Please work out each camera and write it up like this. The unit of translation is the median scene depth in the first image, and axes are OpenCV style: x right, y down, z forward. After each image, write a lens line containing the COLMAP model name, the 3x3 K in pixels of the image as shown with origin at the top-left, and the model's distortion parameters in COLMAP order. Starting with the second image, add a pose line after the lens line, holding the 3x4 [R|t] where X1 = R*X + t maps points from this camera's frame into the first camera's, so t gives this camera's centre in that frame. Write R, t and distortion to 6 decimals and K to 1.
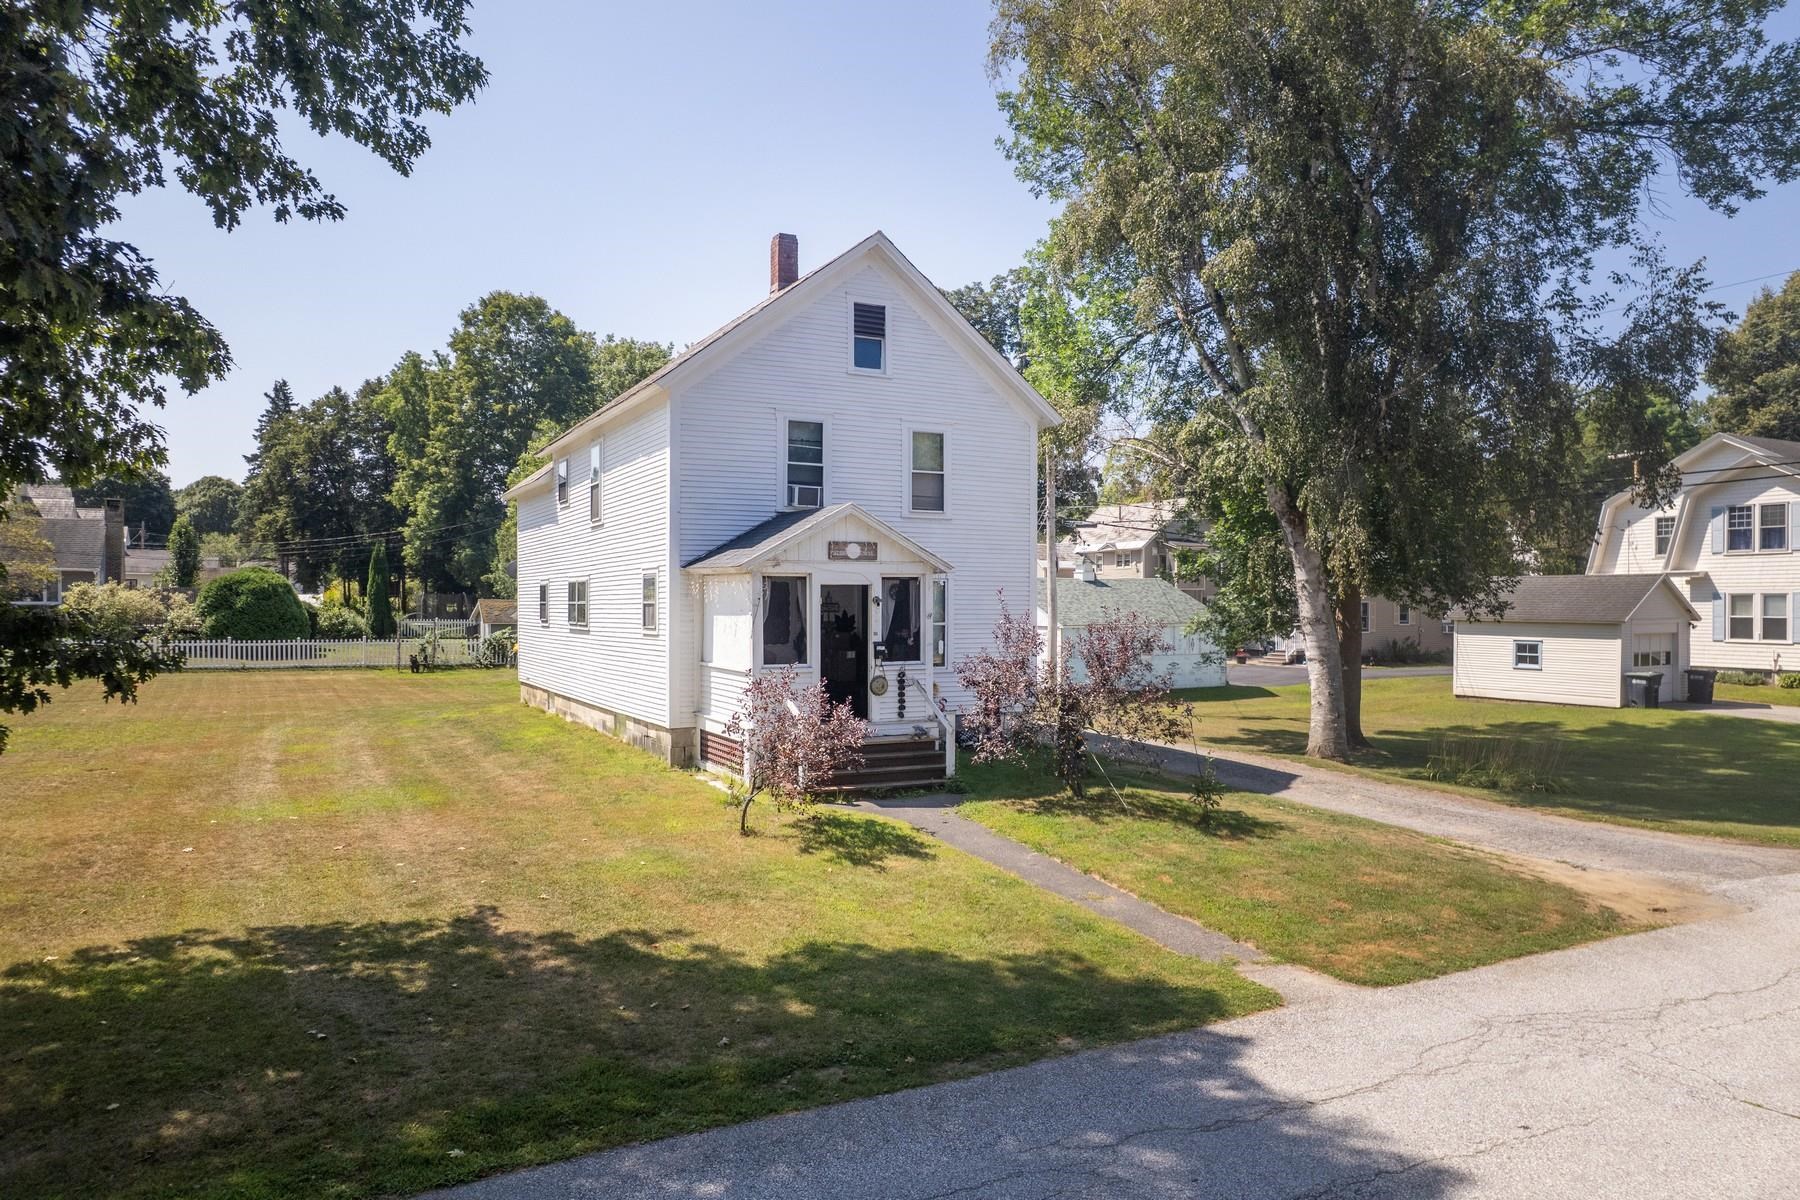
lens RADIAL K [[1144.2, 0, 900.0], [0, 1144.2, 600.0], [0, 0, 1]] dist [-0.000535, 0.001839]
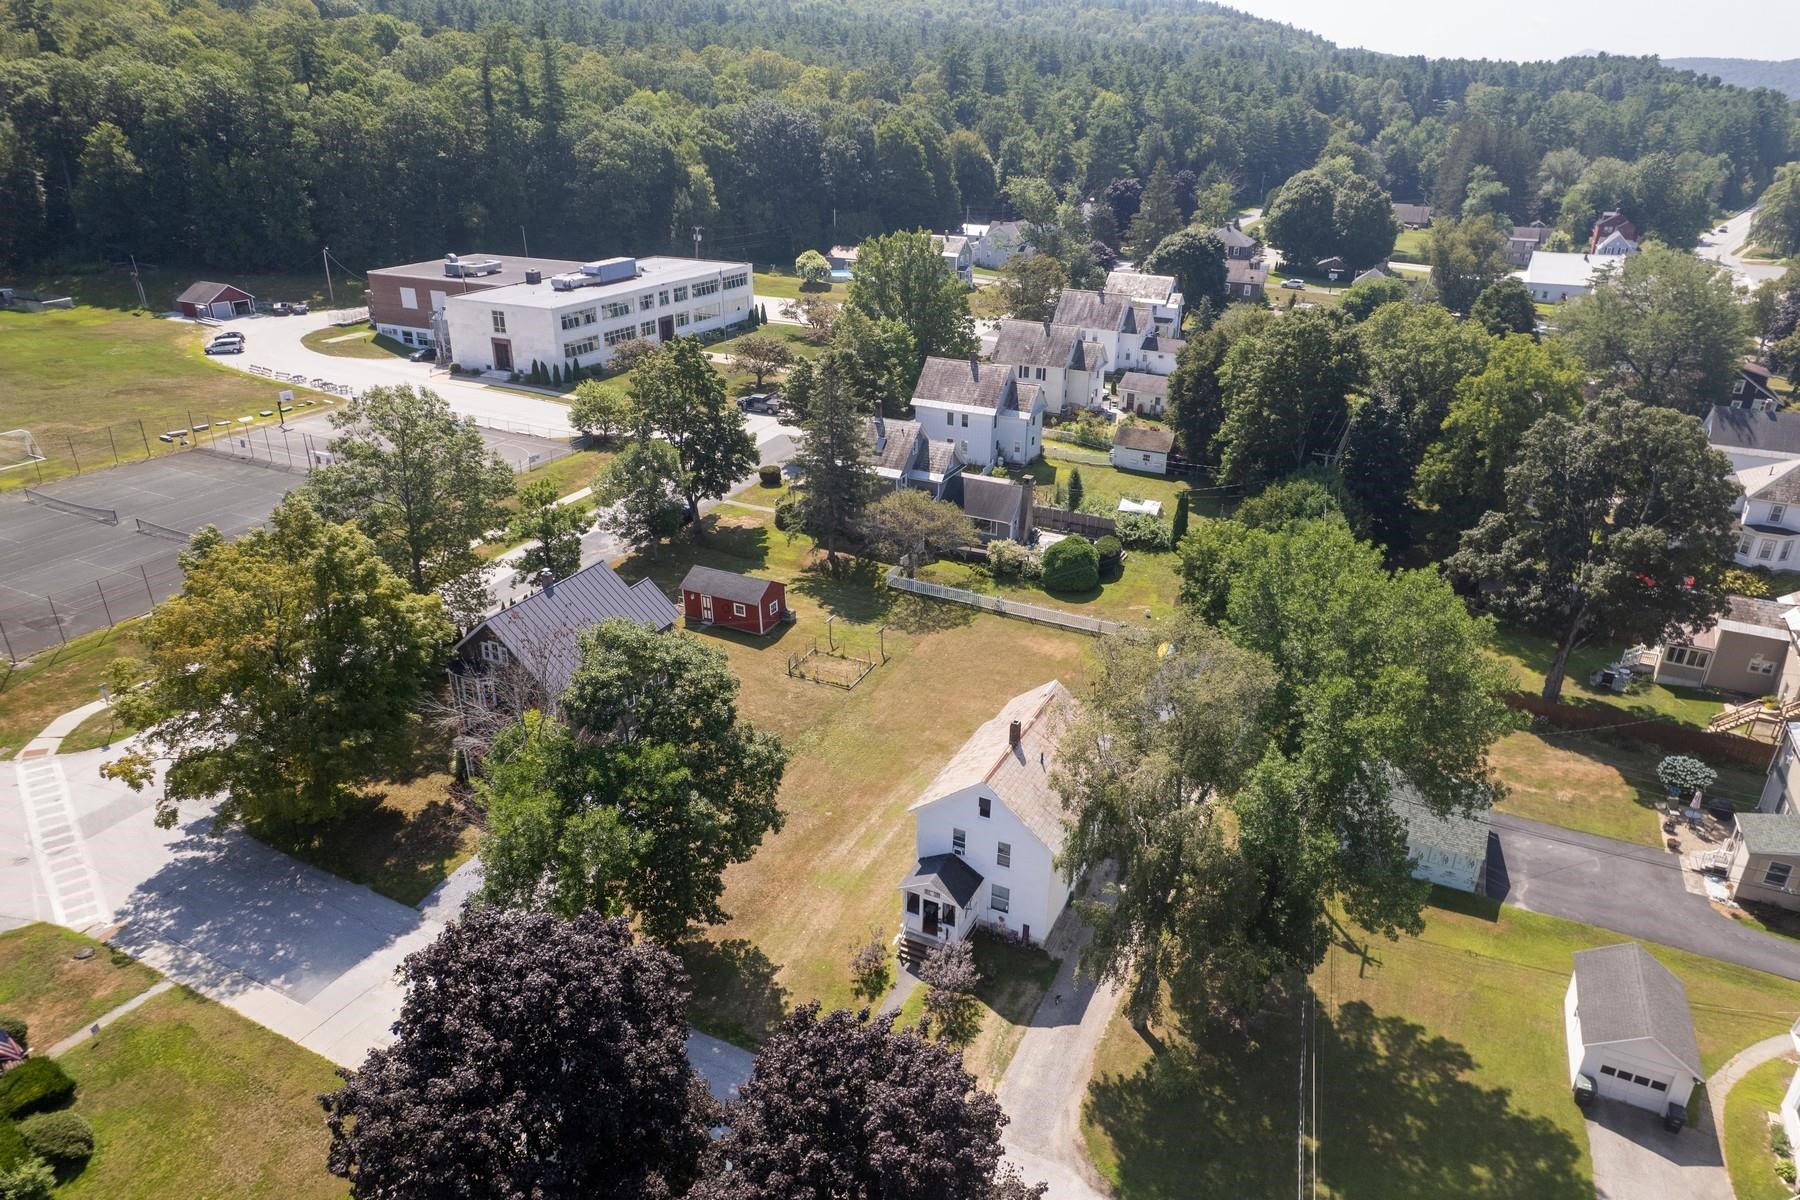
lens RADIAL K [[1144.2, 0, 900.0], [0, 1144.2, 600.0], [0, 0, 1]] dist [-0.000535, 0.001839]
pose [[0.567811, 0.351885, -0.744155, 1.964221], [-0.020709, 0.909845, 0.414431, -2.075427], [0.822898, -0.219908, 0.523908, -0.556589]]
